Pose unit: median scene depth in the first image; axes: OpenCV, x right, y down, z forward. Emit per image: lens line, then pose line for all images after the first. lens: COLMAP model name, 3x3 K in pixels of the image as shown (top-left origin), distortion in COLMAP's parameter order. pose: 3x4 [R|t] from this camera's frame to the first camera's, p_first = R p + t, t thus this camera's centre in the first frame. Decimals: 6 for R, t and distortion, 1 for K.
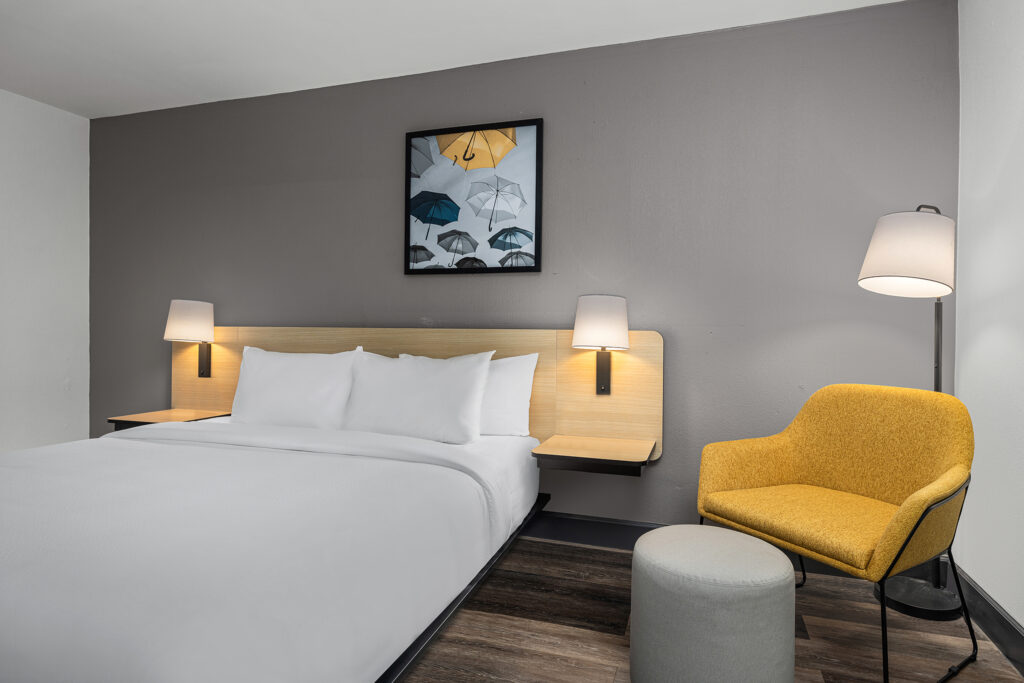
lens RADIAL K [[585.0, 0, 512.0], [0, 585.0, 341.5], [0, 0, 1]] dist [0.000861, -0.000231]
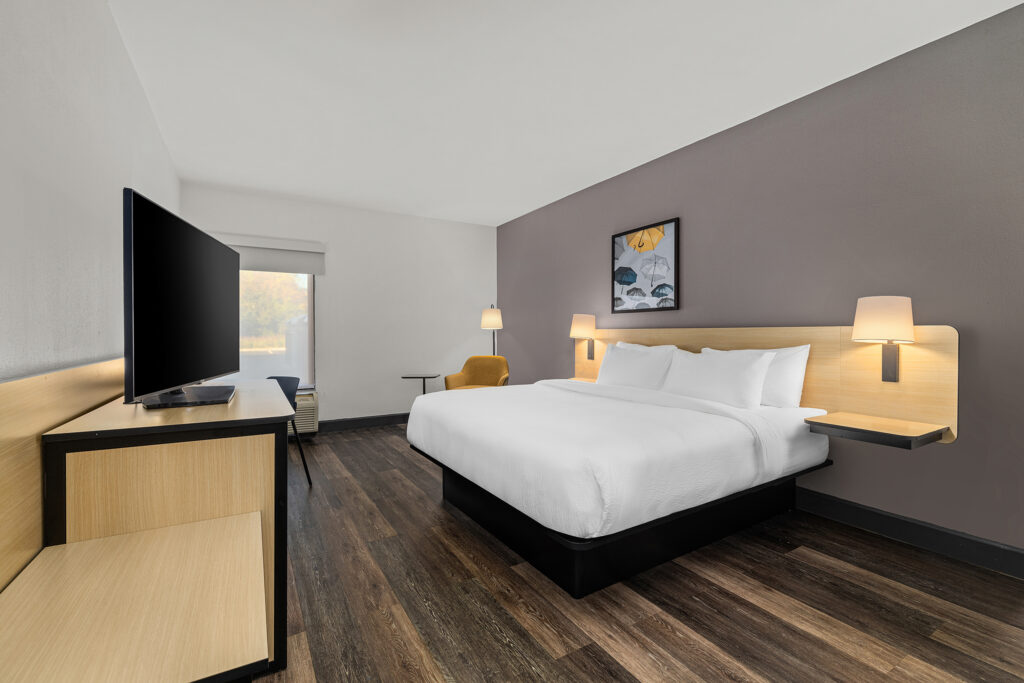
lens RADIAL K [[444.9, 0, 512.0], [0, 444.9, 341.5], [0, 0, 1]] dist [0.000154, 0.000009]
pose [[0.740079, -0.009849, -0.672448, 0.529284], [0.027874, 0.999483, 0.016038, -0.059065], [0.671943, -0.030613, 0.739970, -0.250244]]
